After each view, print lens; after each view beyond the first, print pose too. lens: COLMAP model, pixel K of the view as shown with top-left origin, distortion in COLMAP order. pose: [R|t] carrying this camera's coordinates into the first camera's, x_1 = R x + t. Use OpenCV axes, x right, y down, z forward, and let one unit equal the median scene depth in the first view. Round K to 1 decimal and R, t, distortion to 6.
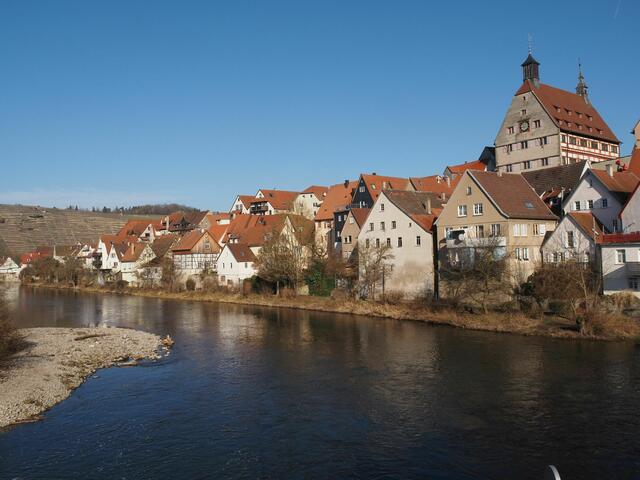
lens RADIAL K [[518.0, 0, 320.0], [0, 518.0, 235.1], [0, 0, 1]] dist [-0.051077, 0.003916]
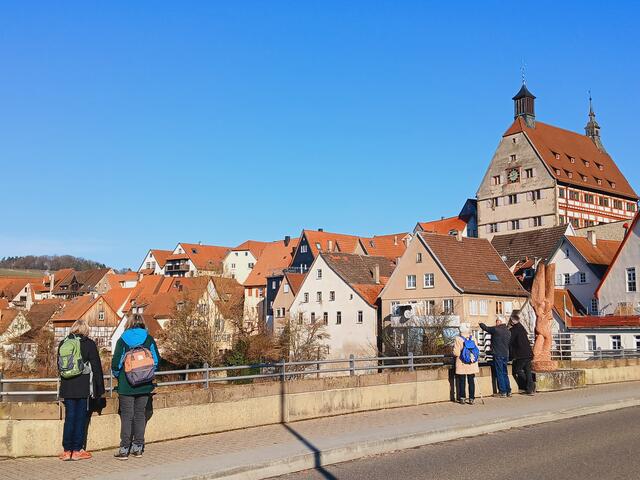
lens RADIAL K [[700.7, 0, 313.9], [0, 700.7, 258.6], [0, 0, 1]] dist [0.054813, 0.000000]
pose [[0.997671, 0.032865, 0.059774, 0.032815], [-0.028822, 0.997317, -0.067286, -0.002592], [-0.061825, 0.065406, 0.995942, -0.059237]]
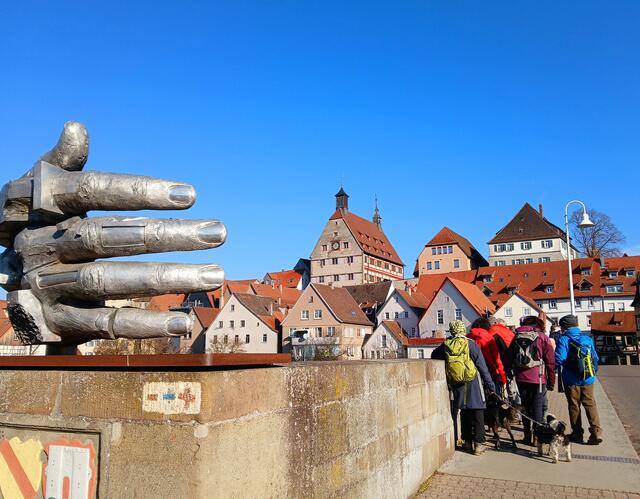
lens RADIAL K [[529.2, 0, 322.3], [0, 529.2, 249.6], [0, 0, 1]] dist [0.024085, -0.025654]
pose [[0.915930, 0.101724, 0.388233, -0.119760], [-0.038598, 0.985188, -0.167076, 0.005779], [-0.399478, 0.138045, 0.906290, -0.120520]]
